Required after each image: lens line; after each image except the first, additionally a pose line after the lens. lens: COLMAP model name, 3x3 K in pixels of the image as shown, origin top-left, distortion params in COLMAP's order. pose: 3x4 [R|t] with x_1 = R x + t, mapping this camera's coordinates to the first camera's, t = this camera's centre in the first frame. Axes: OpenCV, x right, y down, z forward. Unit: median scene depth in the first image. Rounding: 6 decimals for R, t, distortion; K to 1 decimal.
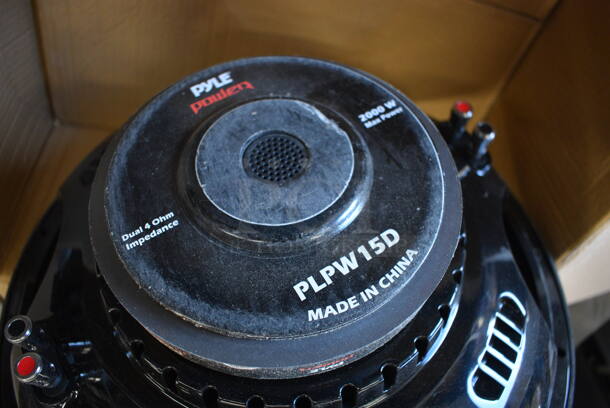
lens RADIAL K [[453.7, 0, 302.4], [0, 453.7, 204.3], [0, 0, 1]] dist [-0.088309, -0.004508]
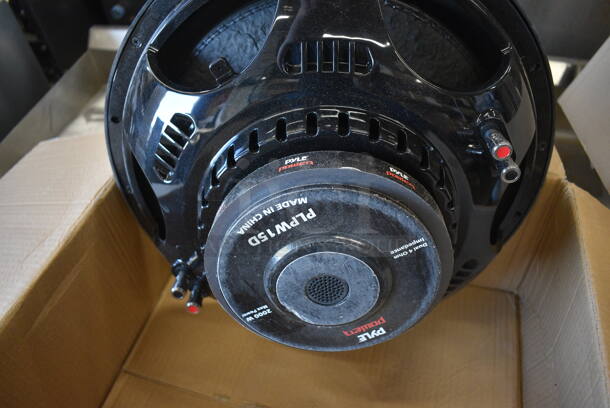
lens RADIAL K [[453.7, 0, 303.5], [0, 453.7, 204.0], [0, 0, 1]] dist [-0.088309, -0.004508]
pose [[-0.999482, -0.018284, 0.026483, -0.014019], [0.016899, -0.998524, -0.051610, 0.253486], [0.027387, -0.051136, 0.998316, -0.490067]]
